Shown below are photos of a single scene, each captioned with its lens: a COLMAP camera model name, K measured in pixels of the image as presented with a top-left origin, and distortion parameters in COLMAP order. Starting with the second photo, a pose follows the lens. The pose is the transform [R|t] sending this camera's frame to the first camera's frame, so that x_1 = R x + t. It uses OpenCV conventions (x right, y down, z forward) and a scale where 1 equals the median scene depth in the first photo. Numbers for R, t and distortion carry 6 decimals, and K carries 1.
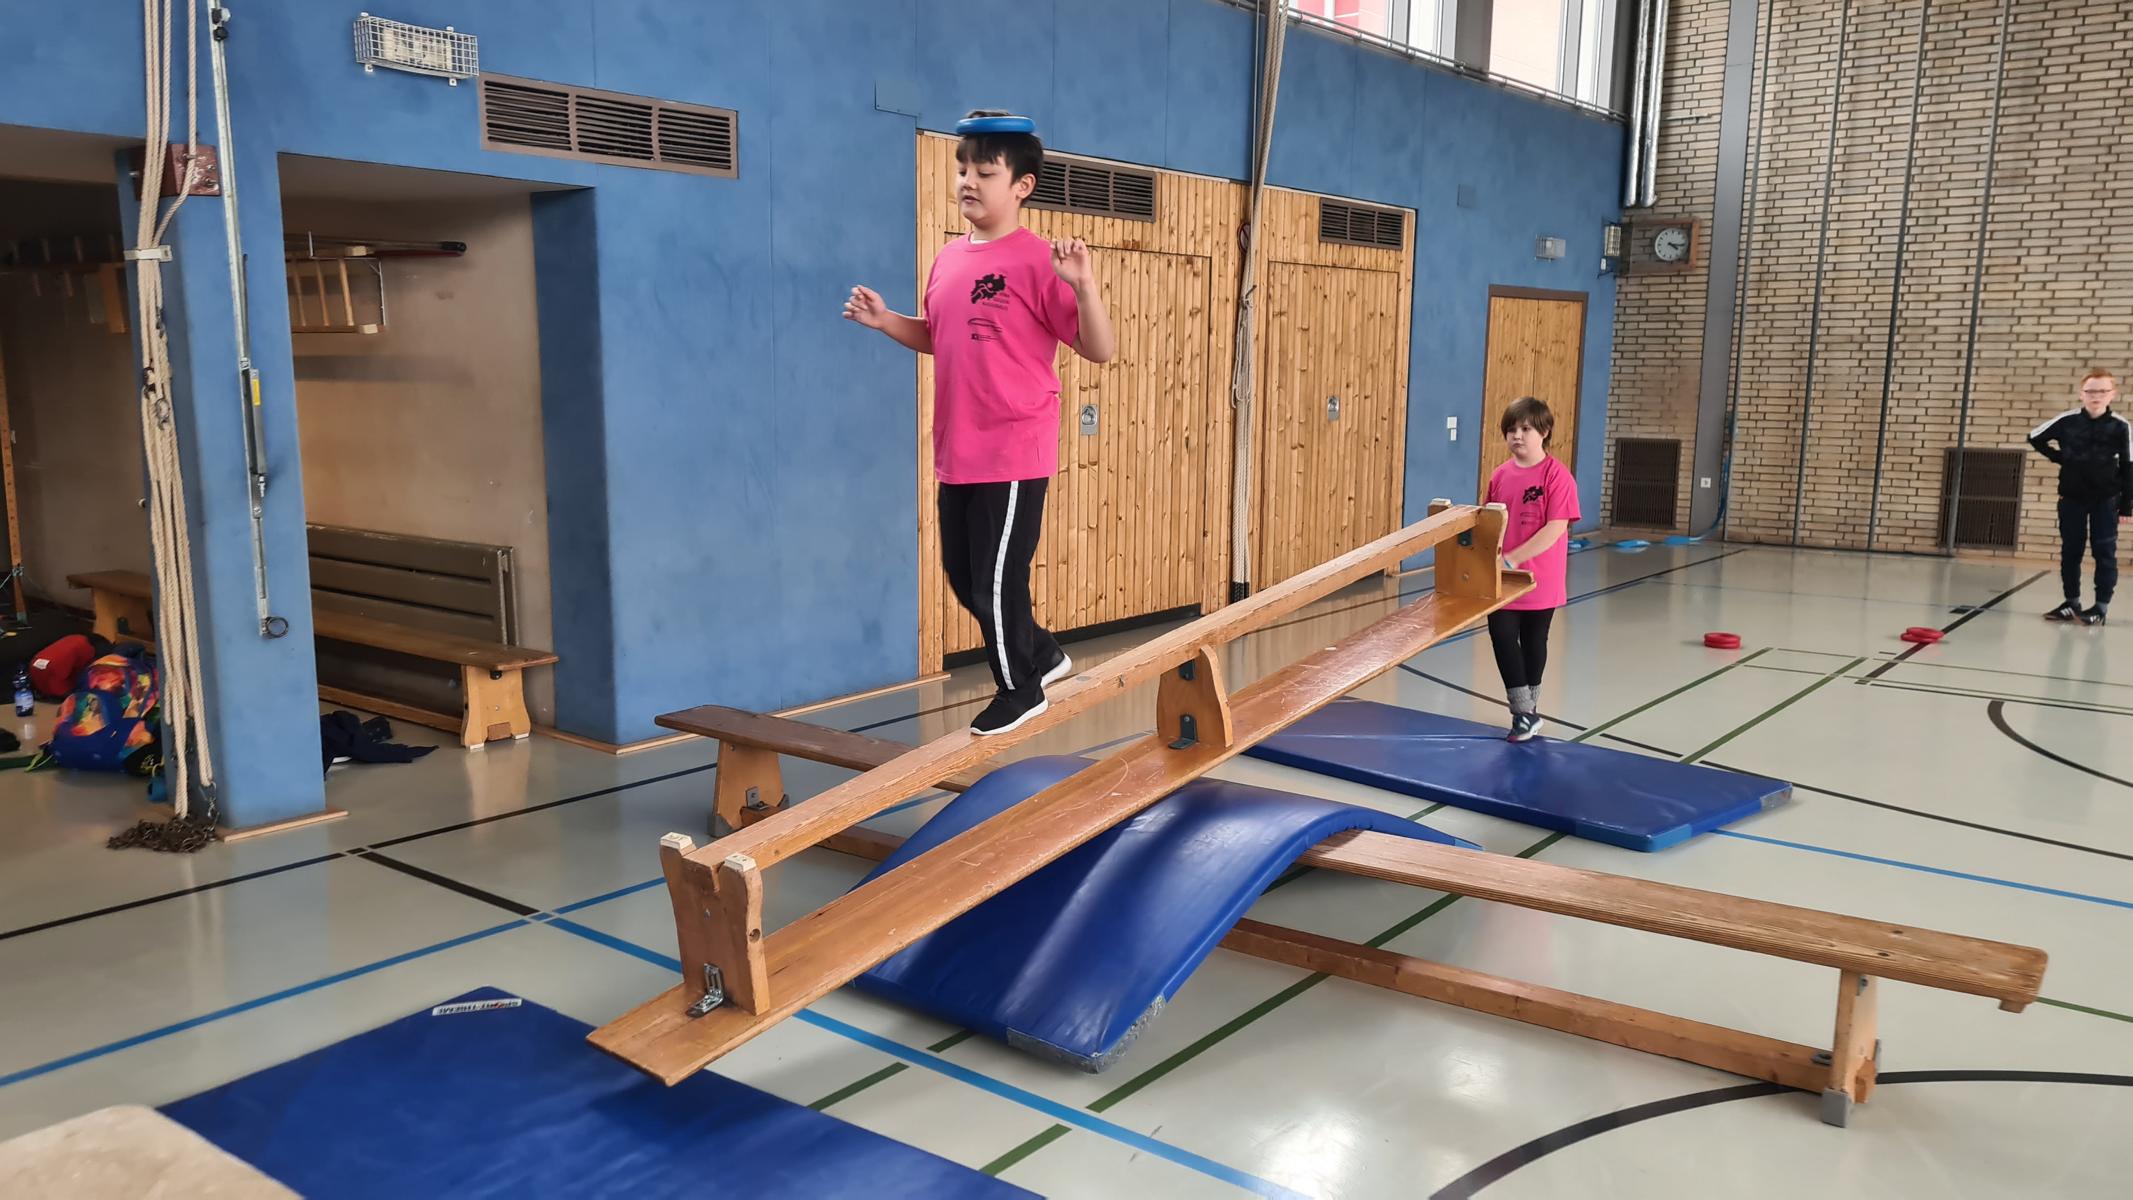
lens RADIAL K [[1605.2, 0, 1030.0], [0, 1605.2, 628.5], [0, 0, 1]] dist [0.062780, -0.047671]
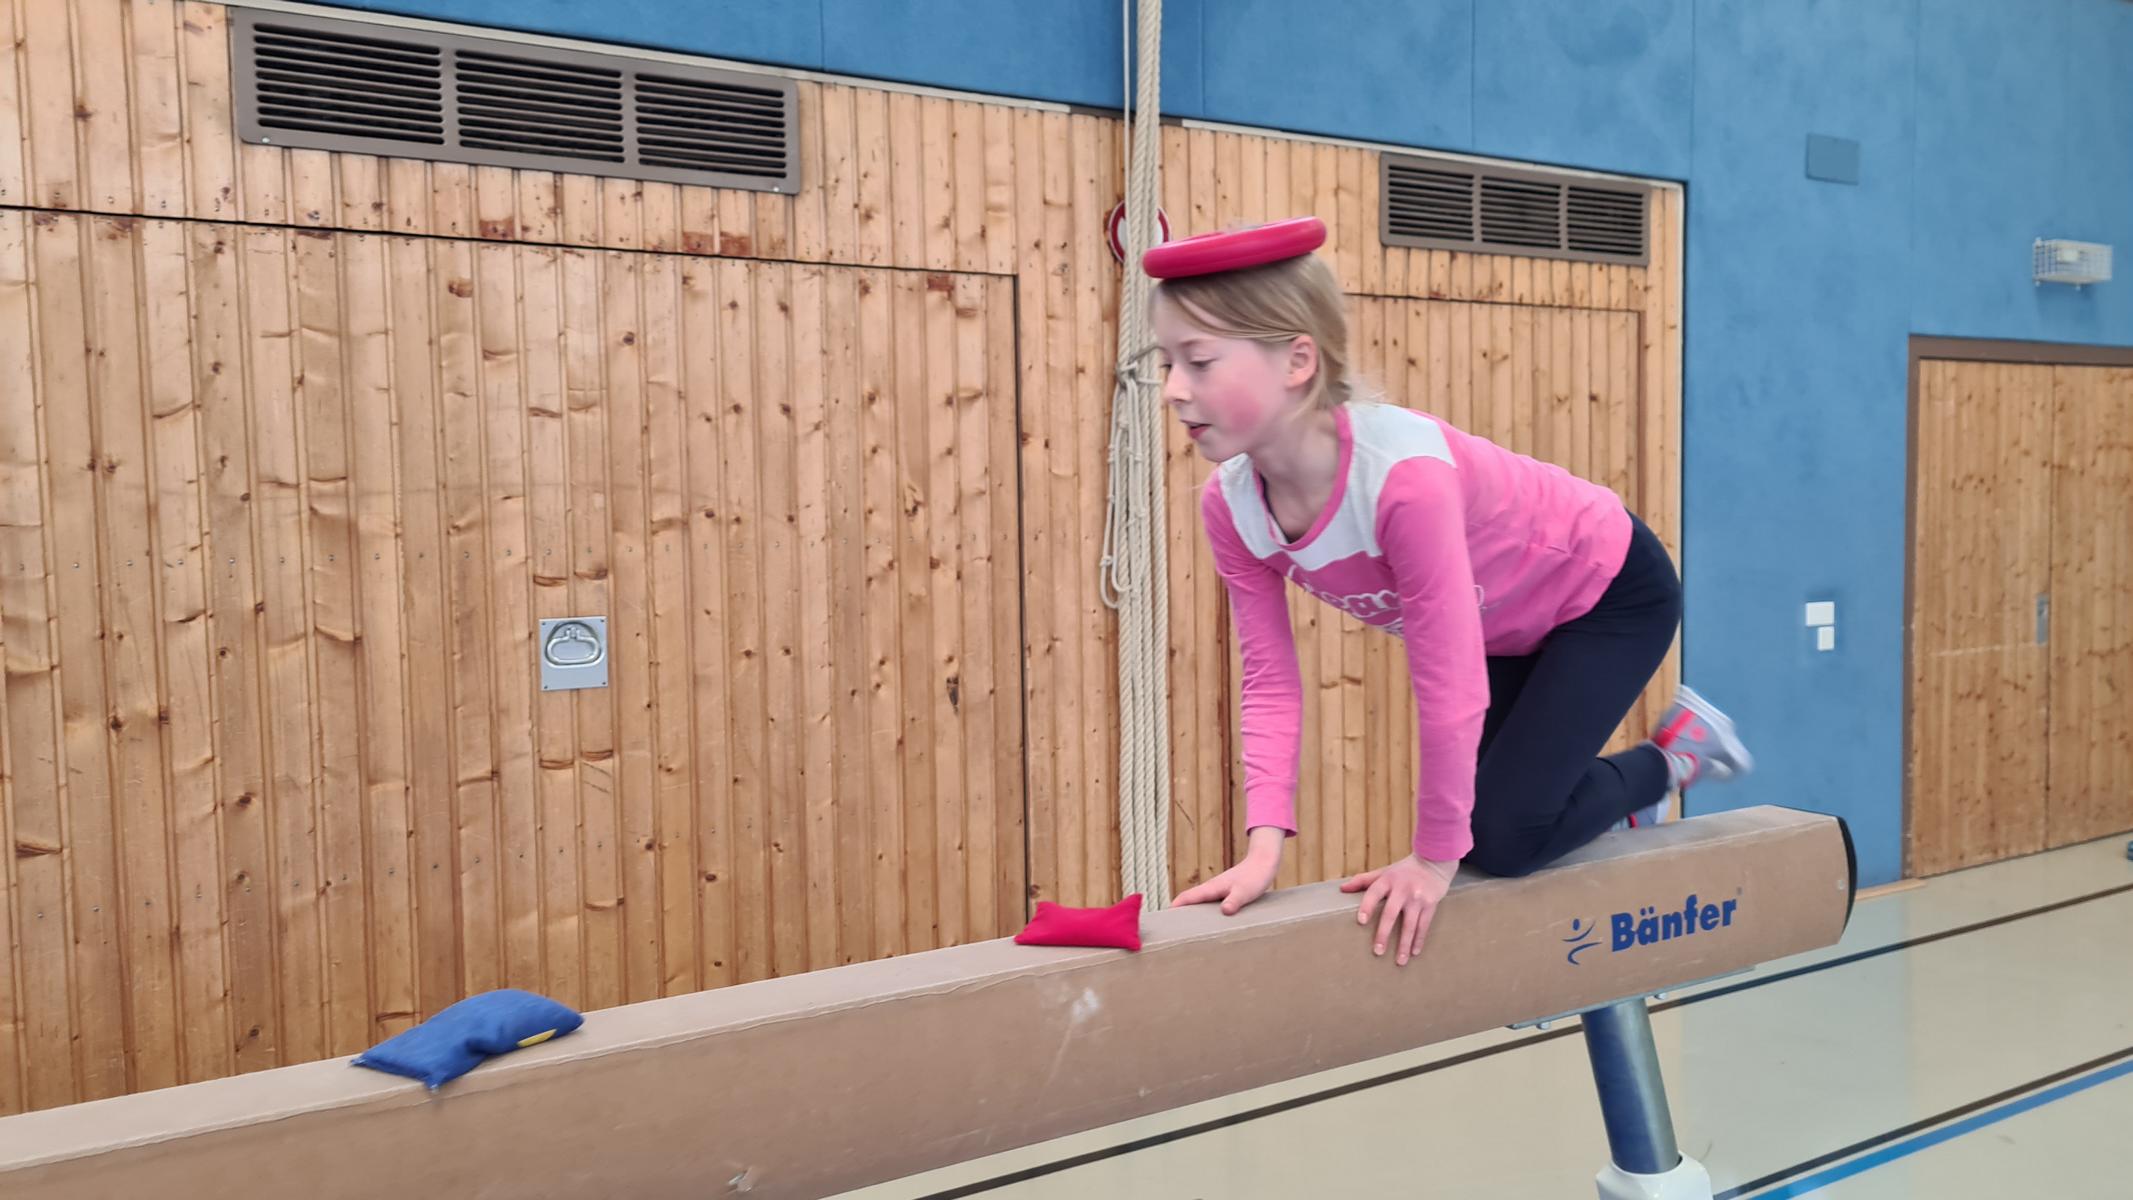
lens RADIAL K [[1605.2, 0, 1083.7], [0, 1605.2, 587.1], [0, 0, 1]] dist [0.062780, -0.047671]
pose [[0.941458, -0.000561, -0.337130, 0.265522], [-0.035554, 0.994257, -0.100941, -0.095568], [0.335251, 0.107018, 0.936031, 0.568684]]
